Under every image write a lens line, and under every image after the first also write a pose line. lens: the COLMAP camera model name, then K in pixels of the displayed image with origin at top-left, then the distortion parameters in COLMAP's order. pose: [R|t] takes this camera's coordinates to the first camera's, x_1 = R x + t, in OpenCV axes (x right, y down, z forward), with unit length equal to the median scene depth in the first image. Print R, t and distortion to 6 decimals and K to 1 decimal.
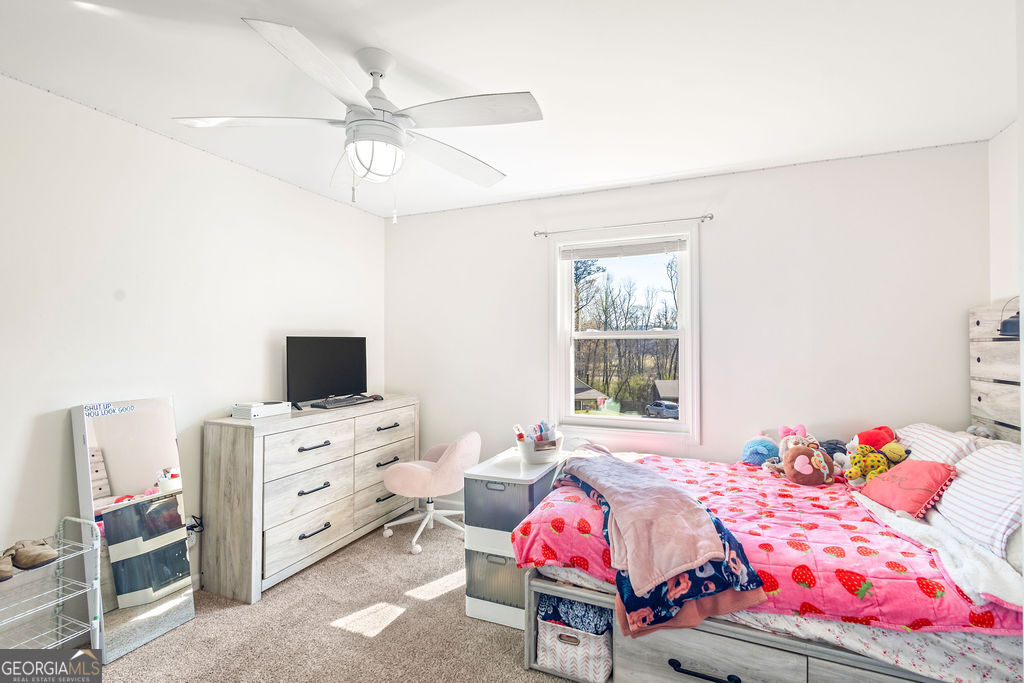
lens RADIAL K [[471.3, 0, 512.0], [0, 471.3, 341.5], [0, 0, 1]] dist [0.009993, -0.000764]
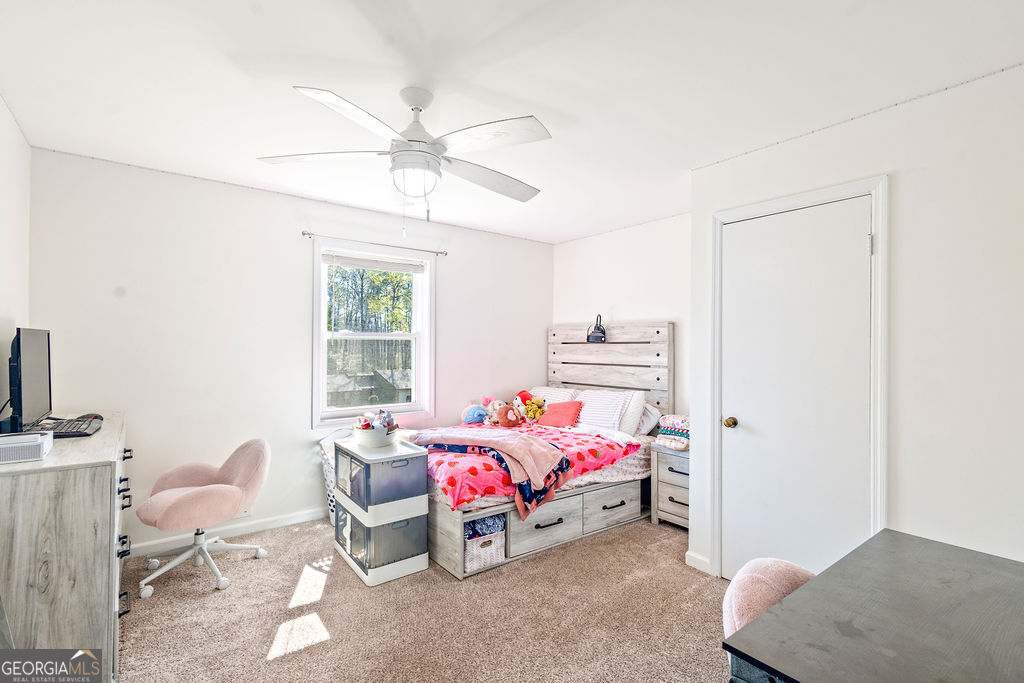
lens RADIAL K [[475.8, 0, 511.1], [0, 475.8, 348.7], [0, 0, 1]] dist [0.010473, -0.000752]
pose [[0.490035, -0.001978, 0.871700, -1.114128], [-0.011375, 0.999898, 0.008663, 0.006053], [-0.871628, -0.014161, 0.489963, 0.205377]]
